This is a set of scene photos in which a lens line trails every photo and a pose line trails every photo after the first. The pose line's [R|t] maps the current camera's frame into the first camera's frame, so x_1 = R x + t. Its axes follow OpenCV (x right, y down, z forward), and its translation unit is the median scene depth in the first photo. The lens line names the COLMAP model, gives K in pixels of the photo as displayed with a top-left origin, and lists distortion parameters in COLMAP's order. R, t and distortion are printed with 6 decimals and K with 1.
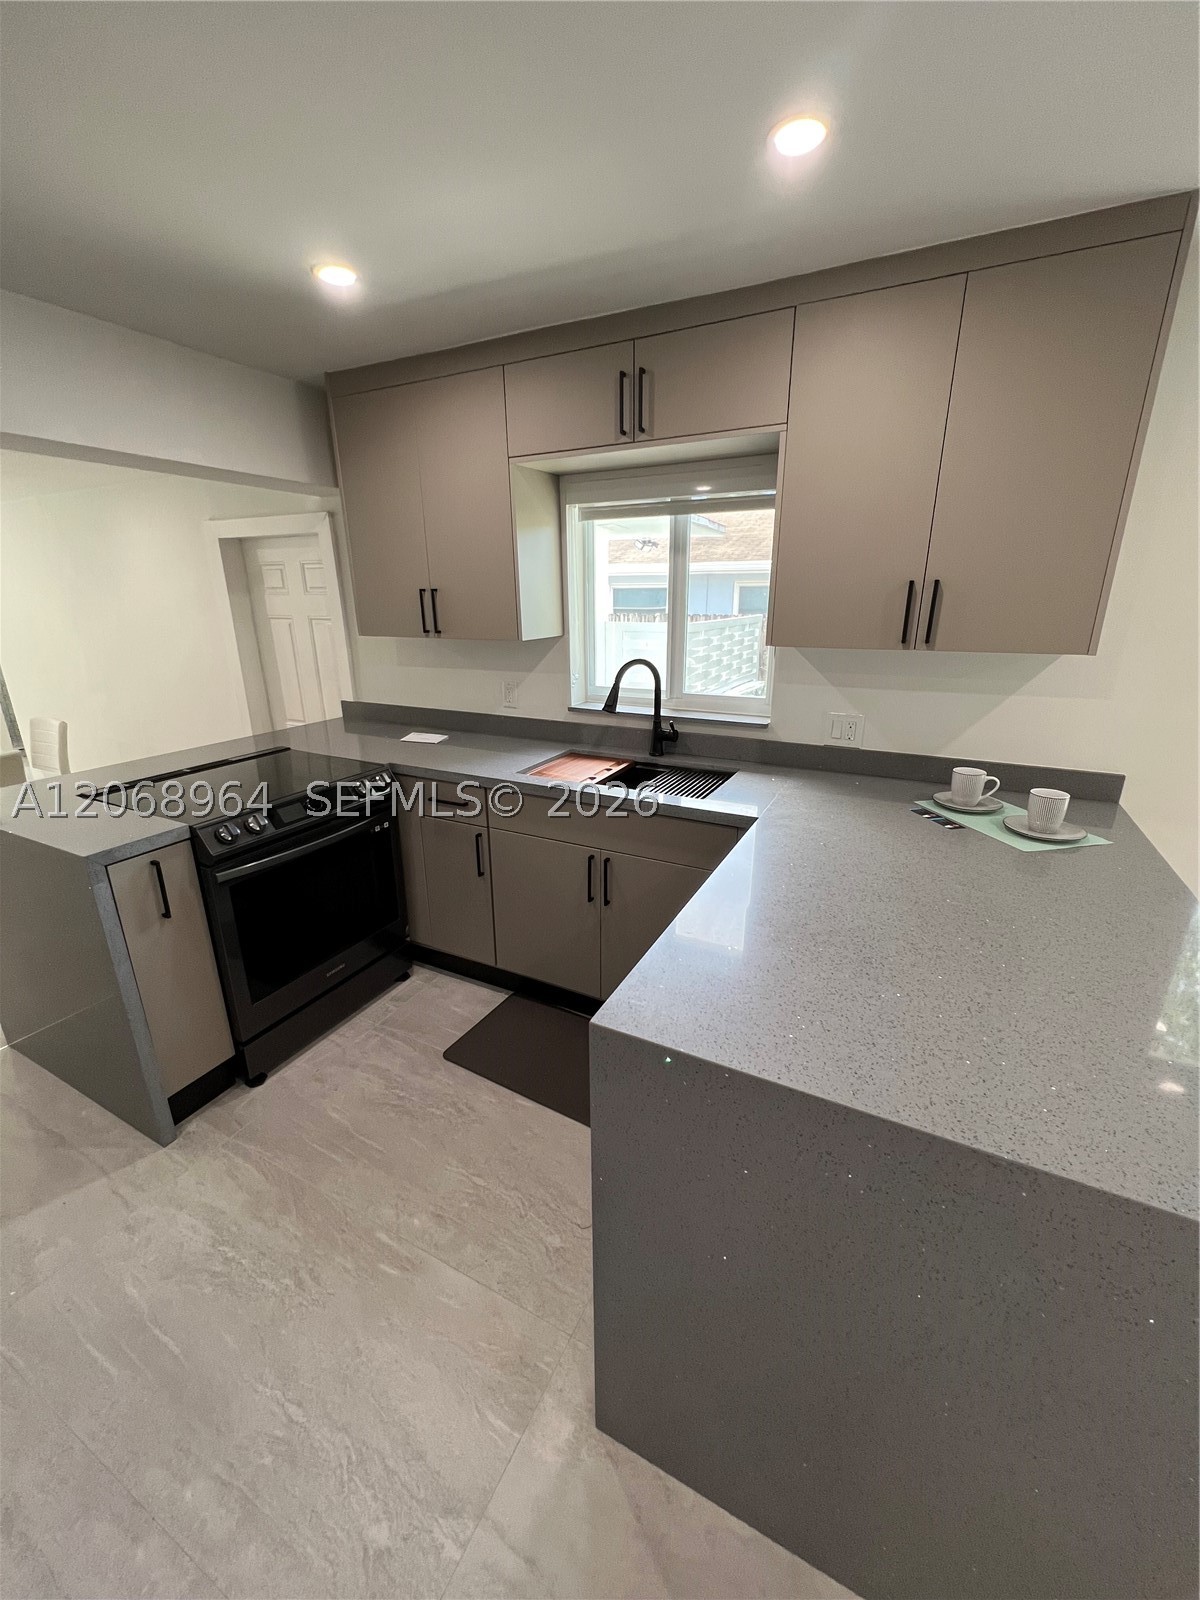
lens RADIAL K [[643.8, 0, 610.9], [0, 643.8, 802.3], [0, 0, 1]] dist [-0.002062, 0.001222]
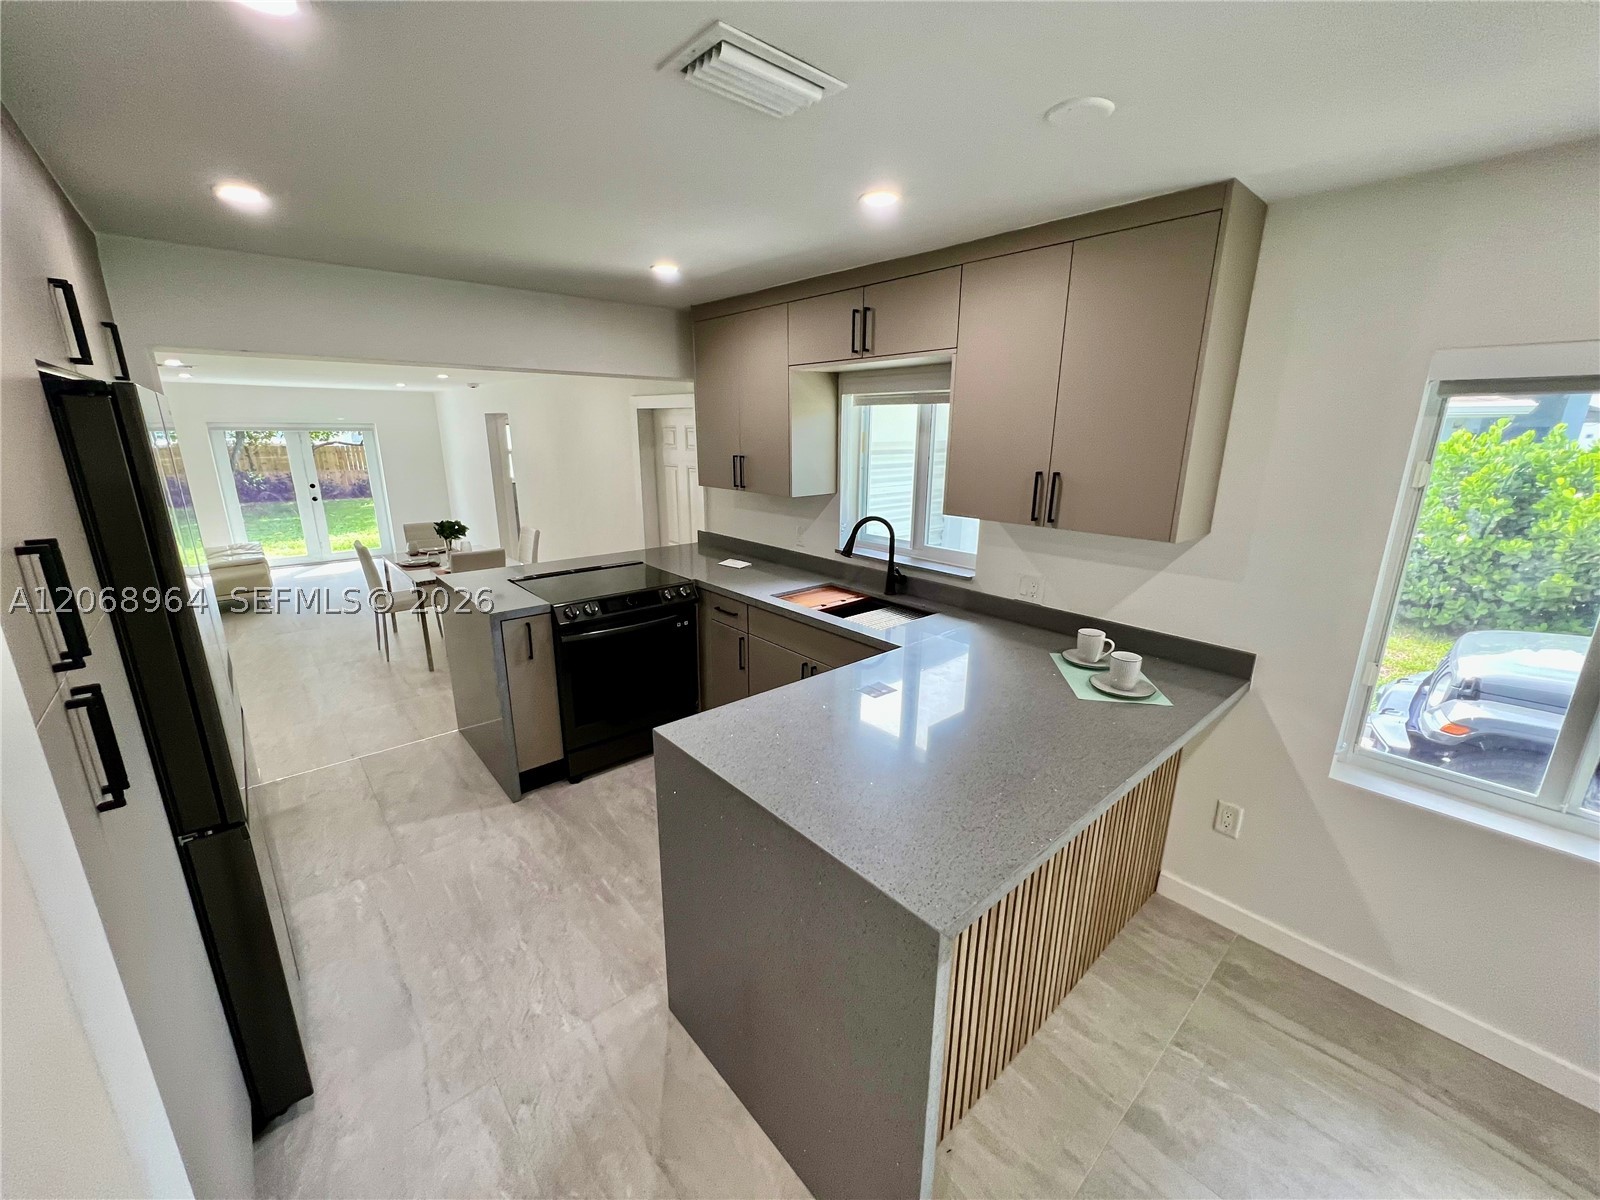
lens RADIAL K [[643.8, 0, 809.4], [0, 643.8, 604.3], [0, 0, 1]] dist [-0.002062, 0.001222]
pose [[0.932027, 0.109251, -0.345528, 0.445700], [-0.125404, 0.991799, -0.024673, -0.005061], [0.339999, 0.066326, 0.938084, -0.256332]]
